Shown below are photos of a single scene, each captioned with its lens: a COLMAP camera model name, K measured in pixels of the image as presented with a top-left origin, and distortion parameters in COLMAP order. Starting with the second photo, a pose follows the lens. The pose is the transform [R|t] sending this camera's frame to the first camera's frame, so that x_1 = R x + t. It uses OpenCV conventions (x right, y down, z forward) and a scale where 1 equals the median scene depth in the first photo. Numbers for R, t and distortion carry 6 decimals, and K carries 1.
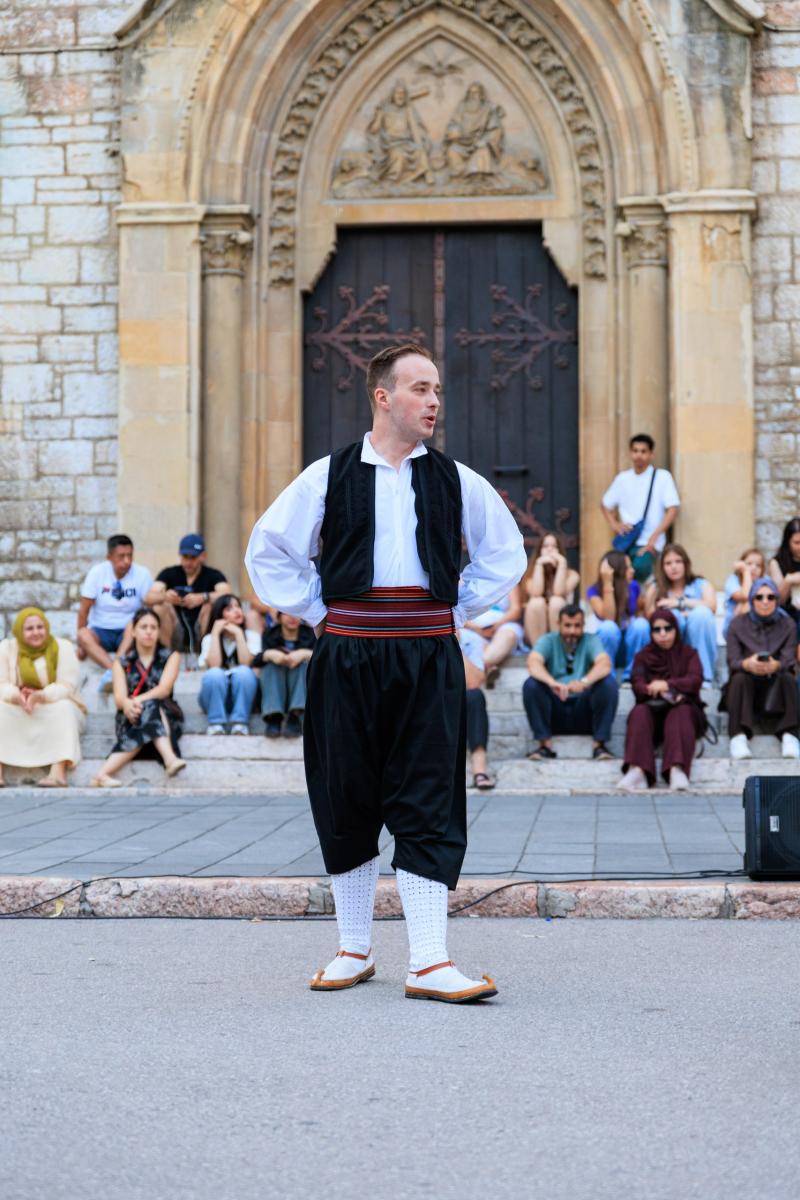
lens RADIAL K [[2479.1, 0, 400.0], [0, 2479.1, 600.0], [0, 0, 1]] dist [0.002841, -0.064725]
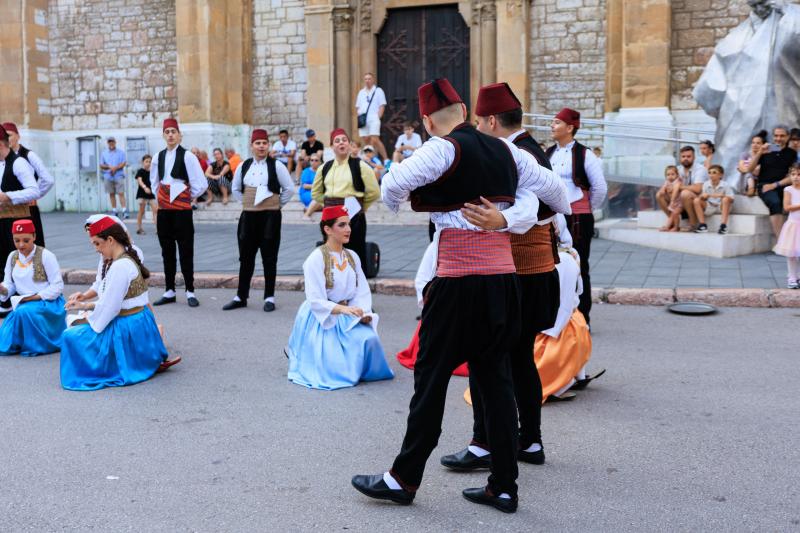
lens RADIAL K [[907.9, 0, 398.1], [0, 907.9, 265.1], [0, 0, 1]] dist [-0.013037, -0.007915]
pose [[0.970033, 0.013149, -0.242615, 0.239266], [0.027856, 0.985932, 0.164807, -0.036734], [0.241369, -0.166627, 0.956021, -0.006314]]
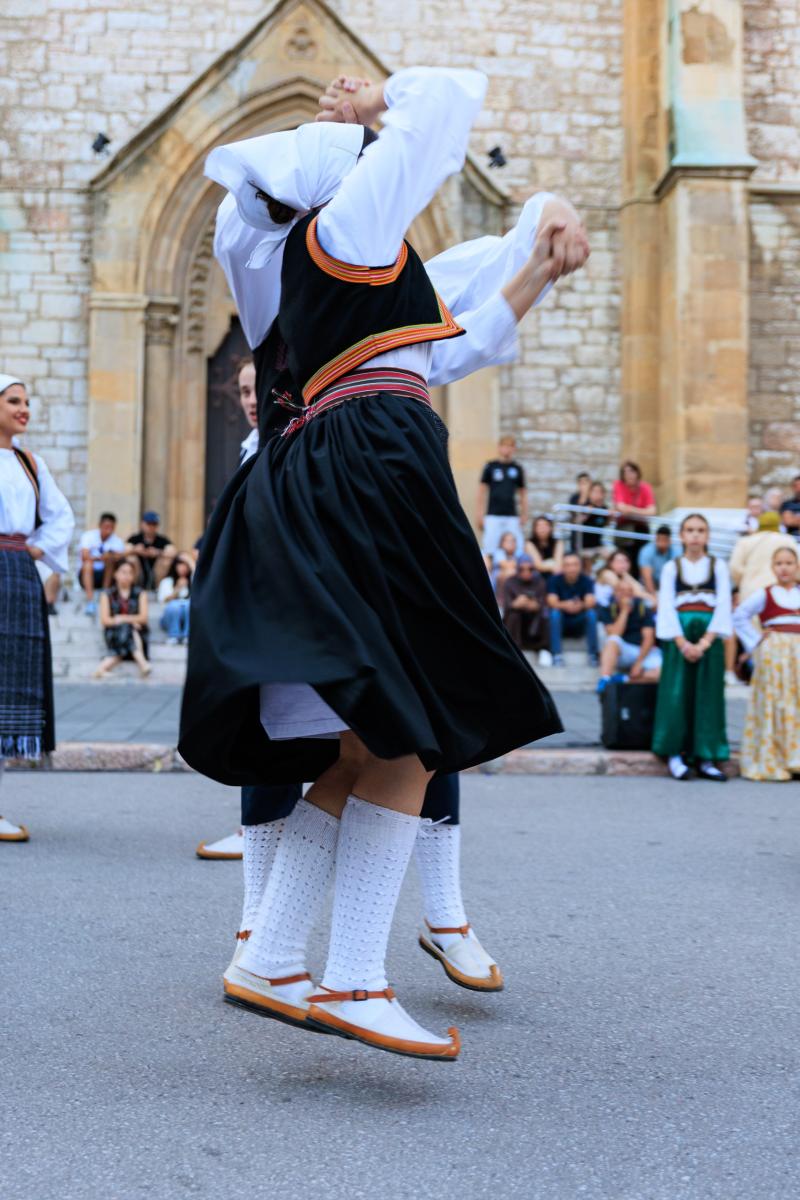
lens RADIAL K [[1532.6, 0, 400.0], [0, 1532.6, 600.0], [0, 0, 1]] dist [-0.003180, -0.002306]
pose [[0.988049, 0.020658, 0.152749, -0.064663], [-0.024856, 0.999363, 0.025625, -0.000827], [-0.152123, -0.029115, 0.987933, 0.036891]]
